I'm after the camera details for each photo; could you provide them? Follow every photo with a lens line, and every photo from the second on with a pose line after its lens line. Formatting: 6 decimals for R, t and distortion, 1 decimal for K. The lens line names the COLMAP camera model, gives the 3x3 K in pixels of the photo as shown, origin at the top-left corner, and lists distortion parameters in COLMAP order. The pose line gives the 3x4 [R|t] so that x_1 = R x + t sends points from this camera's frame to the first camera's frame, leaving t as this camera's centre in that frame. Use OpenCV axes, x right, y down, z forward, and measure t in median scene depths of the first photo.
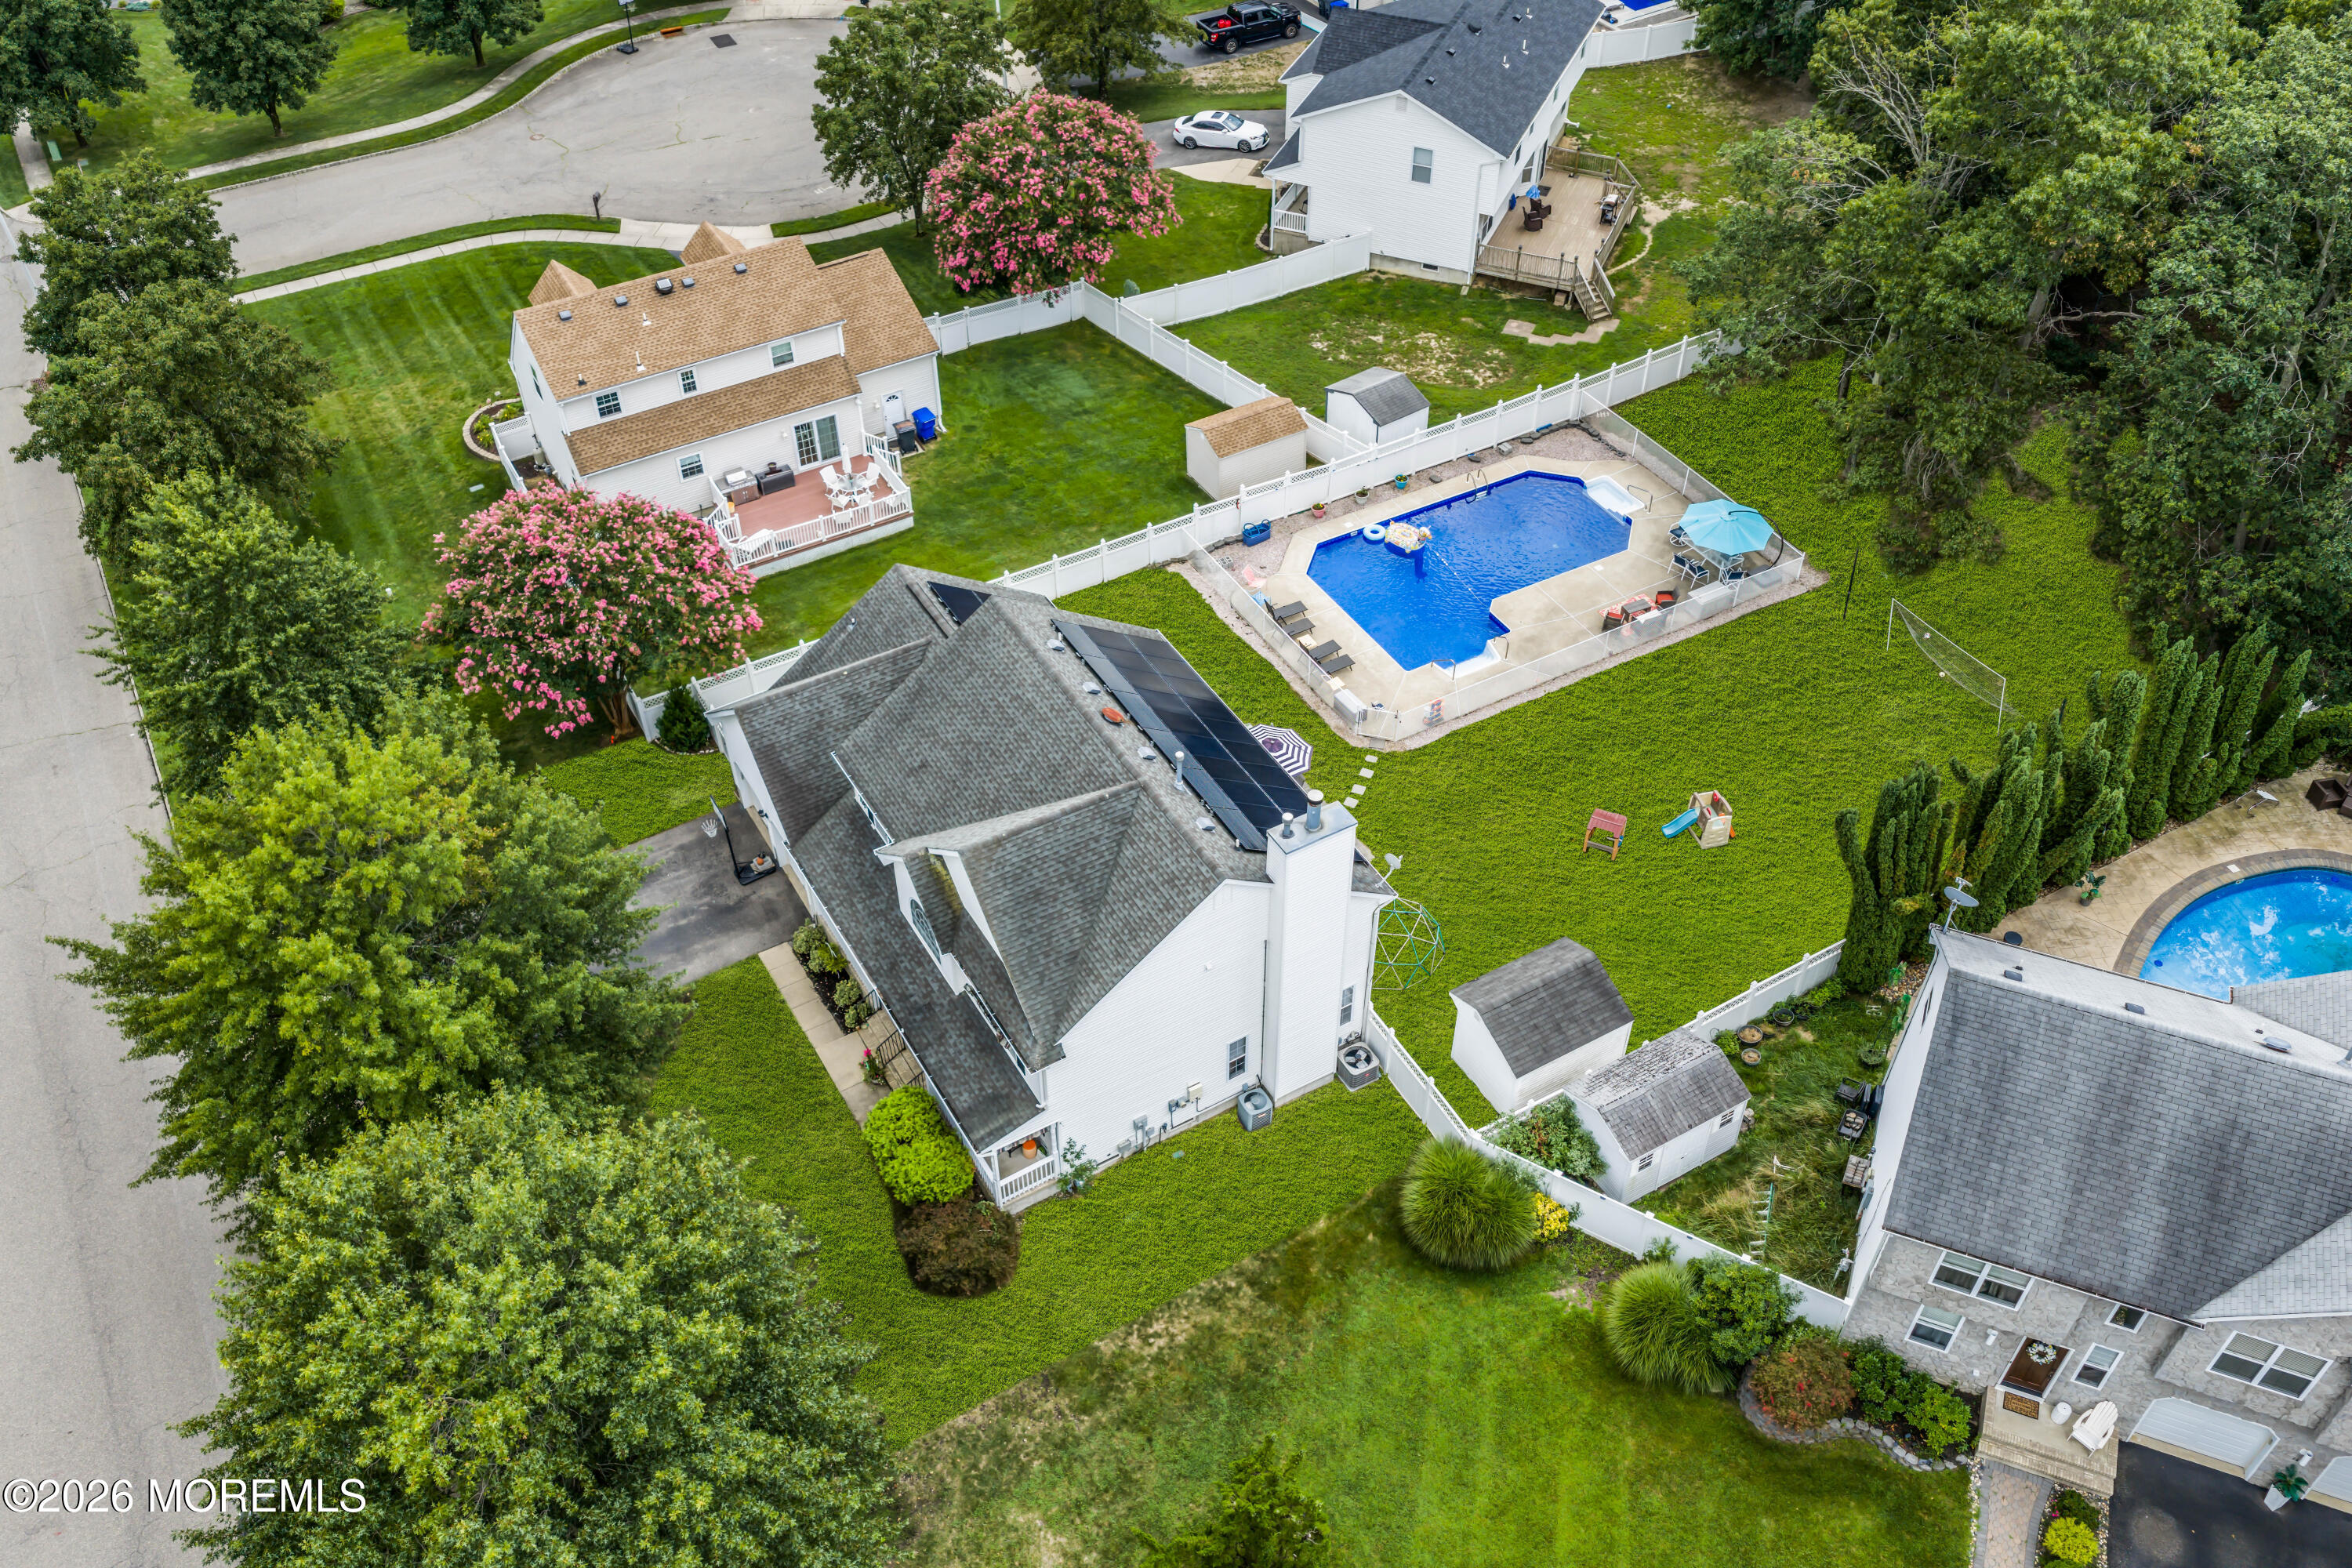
lens RADIAL K [[1917.6, 0, 1176.0], [0, 1917.6, 784.0], [0, 0, 1]] dist [0.008483, 0.001627]
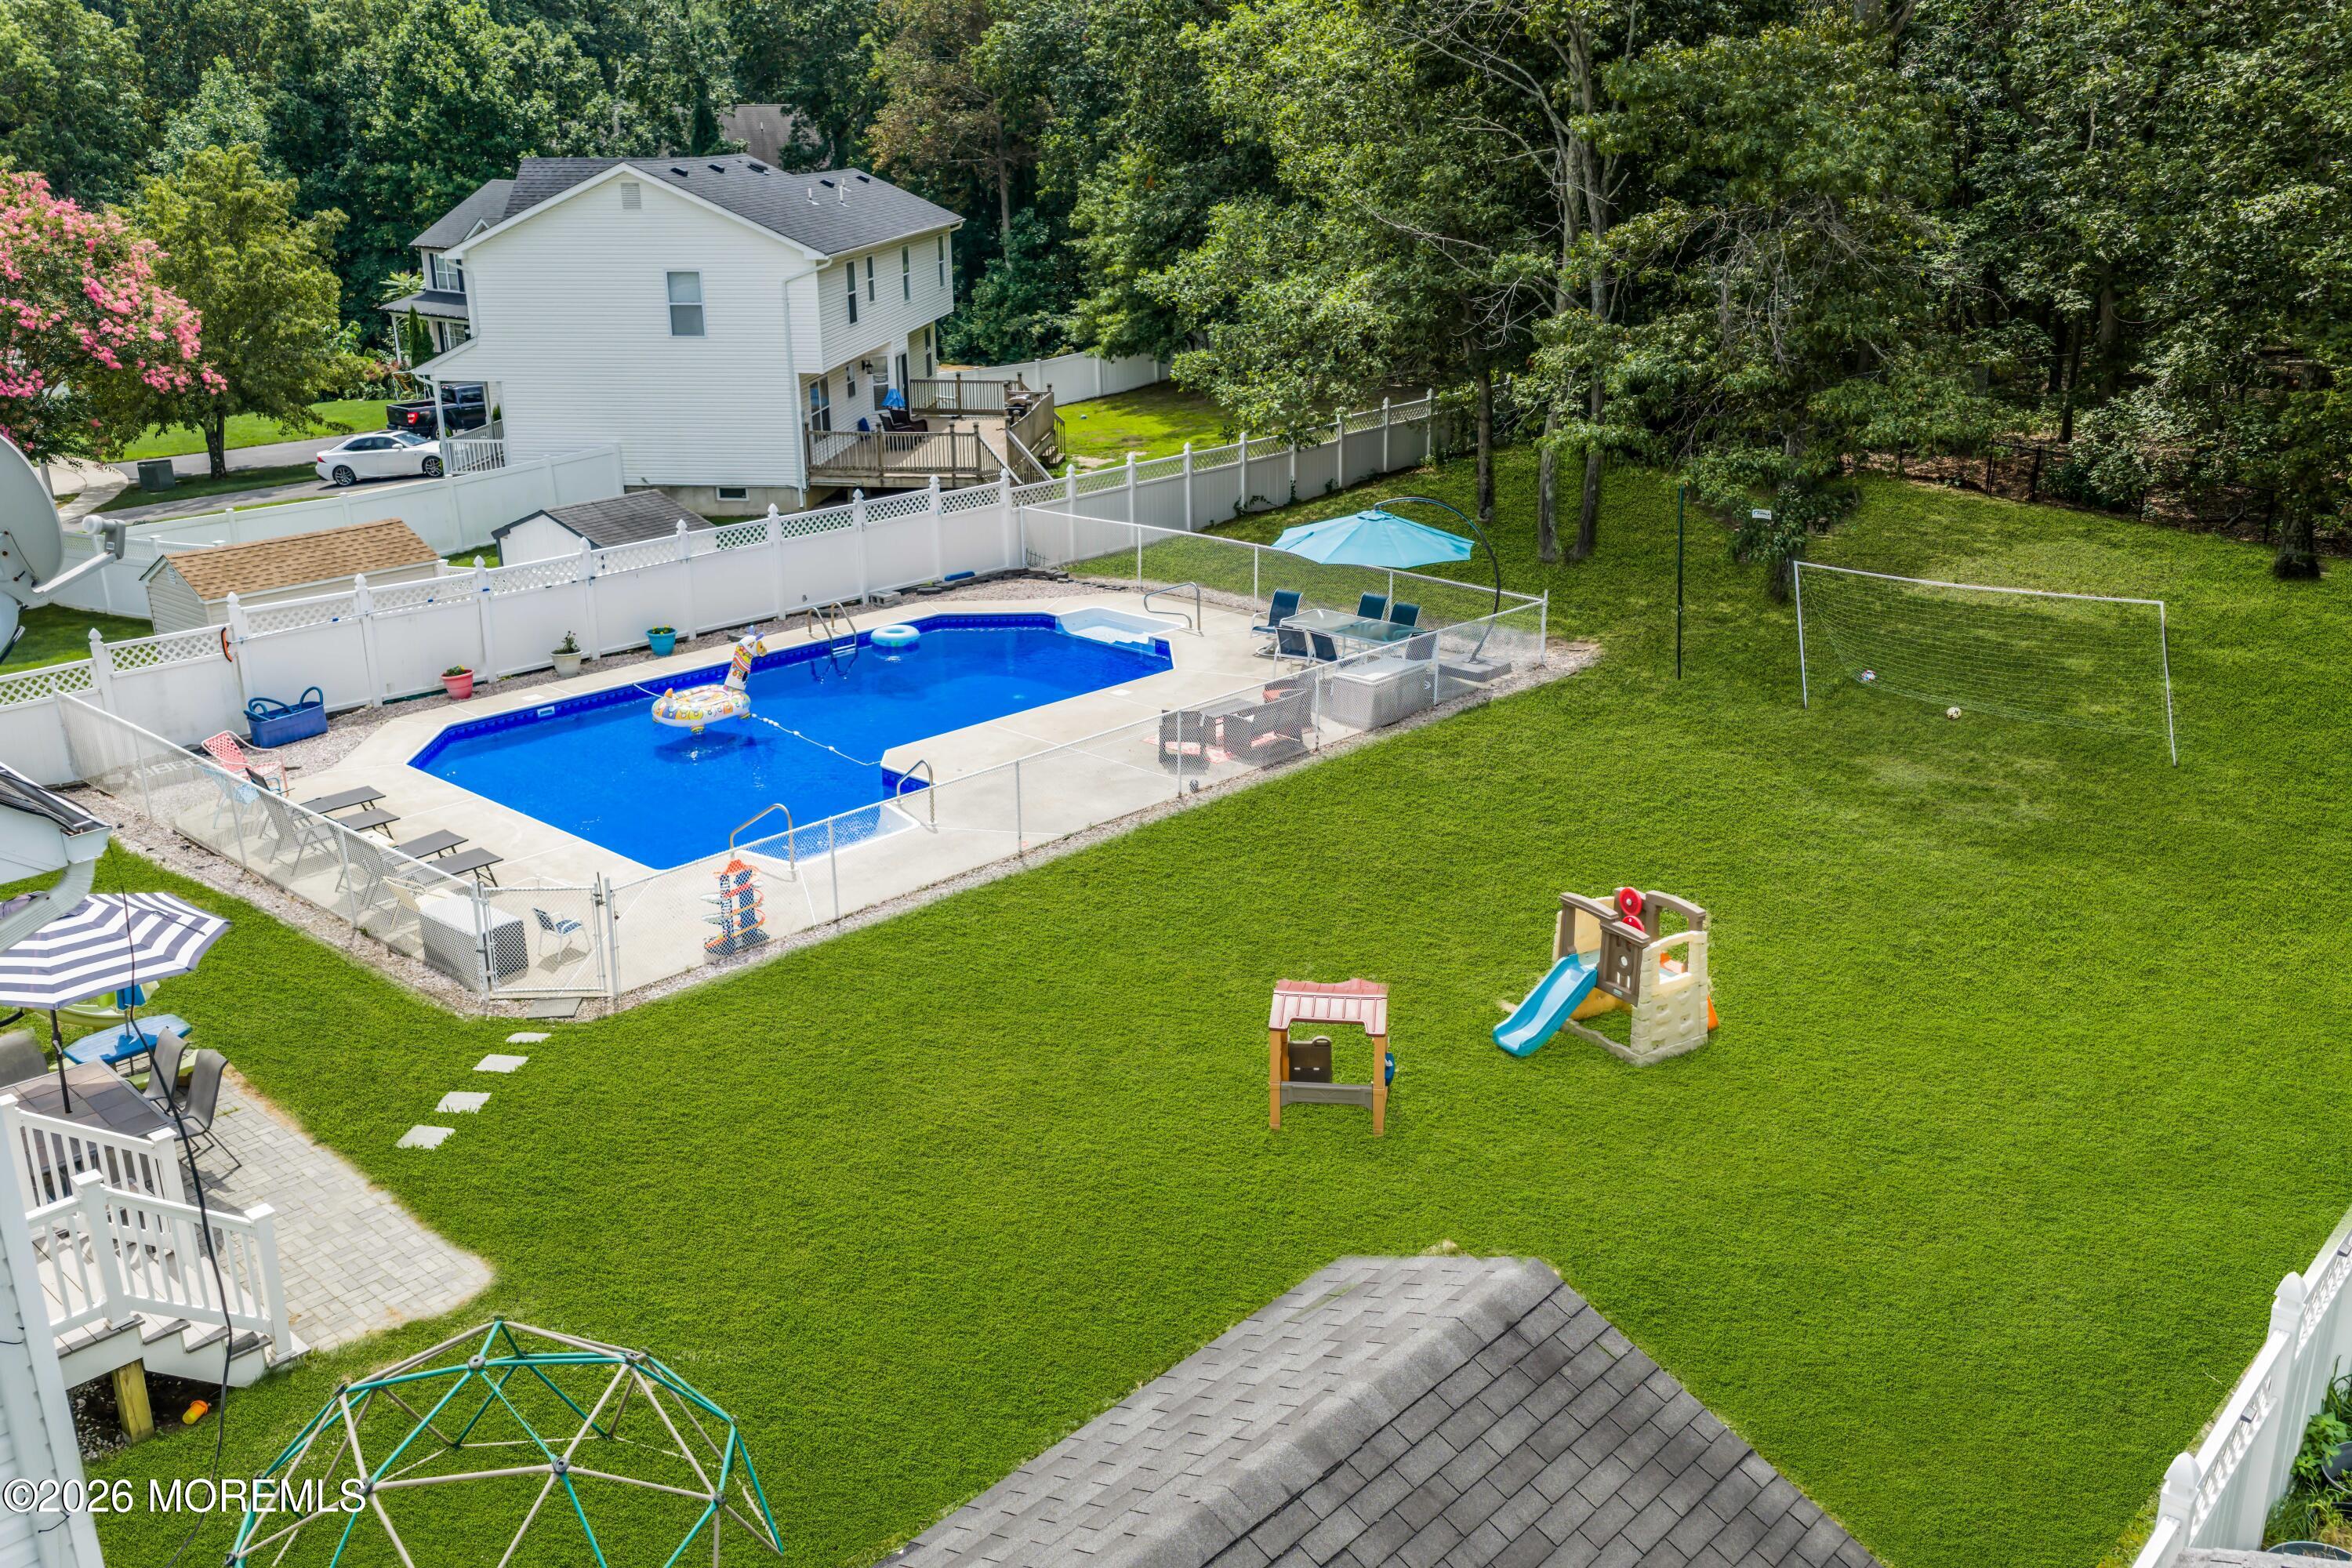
lens RADIAL K [[1980.2, 0, 1176.0], [0, 1980.2, 784.0], [0, 0, 1]] dist [-0.001022, -0.002359]
pose [[0.953175, -0.102997, 0.284341, 0.096362], [0.212025, 0.898034, -0.385460, 0.078231], [-0.215647, 0.427699, 0.877821, 0.576912]]
